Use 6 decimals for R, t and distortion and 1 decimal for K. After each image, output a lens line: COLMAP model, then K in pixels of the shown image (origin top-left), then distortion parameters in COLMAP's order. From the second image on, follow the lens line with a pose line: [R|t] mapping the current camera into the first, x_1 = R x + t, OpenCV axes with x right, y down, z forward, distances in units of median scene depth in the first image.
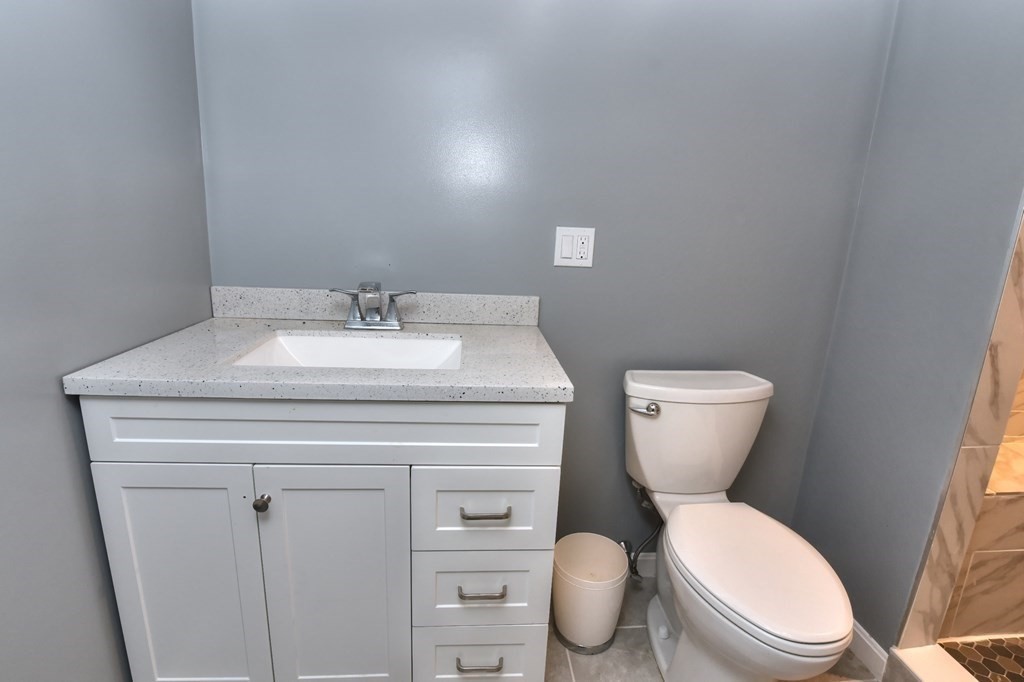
lens RADIAL K [[491.5, 0, 512.2], [0, 491.5, 339.3], [0, 0, 1]] dist [-0.012703, -0.004068]
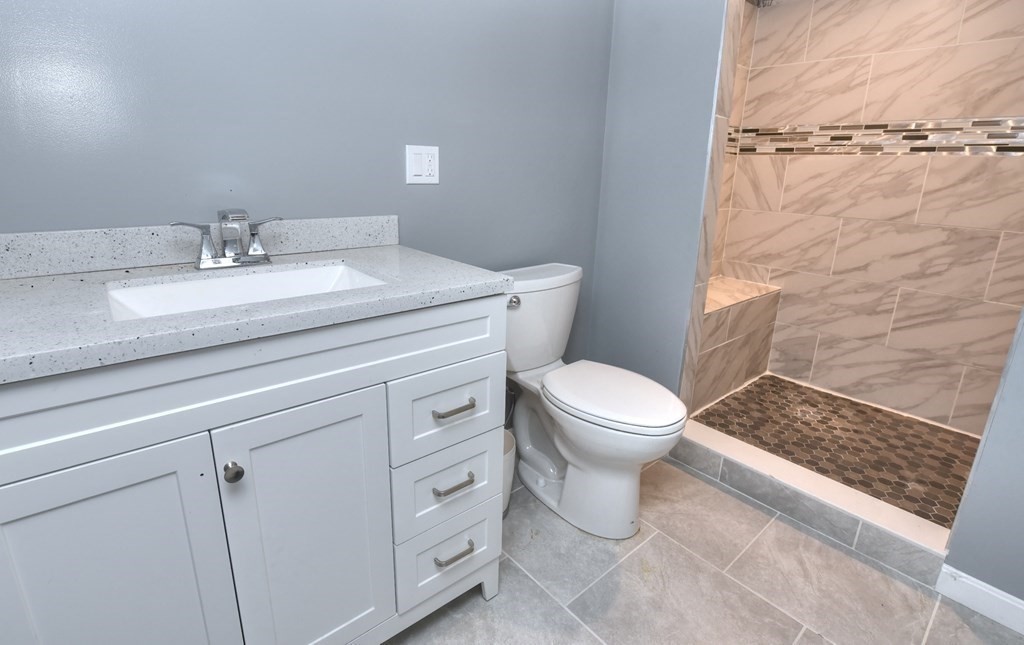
lens RADIAL K [[495.7, 0, 503.8], [0, 495.7, 304.6], [0, 0, 1]] dist [-0.018896, -0.001768]
pose [[0.809228, -0.176169, 0.560459, -0.397761], [0.147735, 0.984347, 0.096100, 0.031388], [-0.568616, 0.005033, 0.822588, 0.035639]]
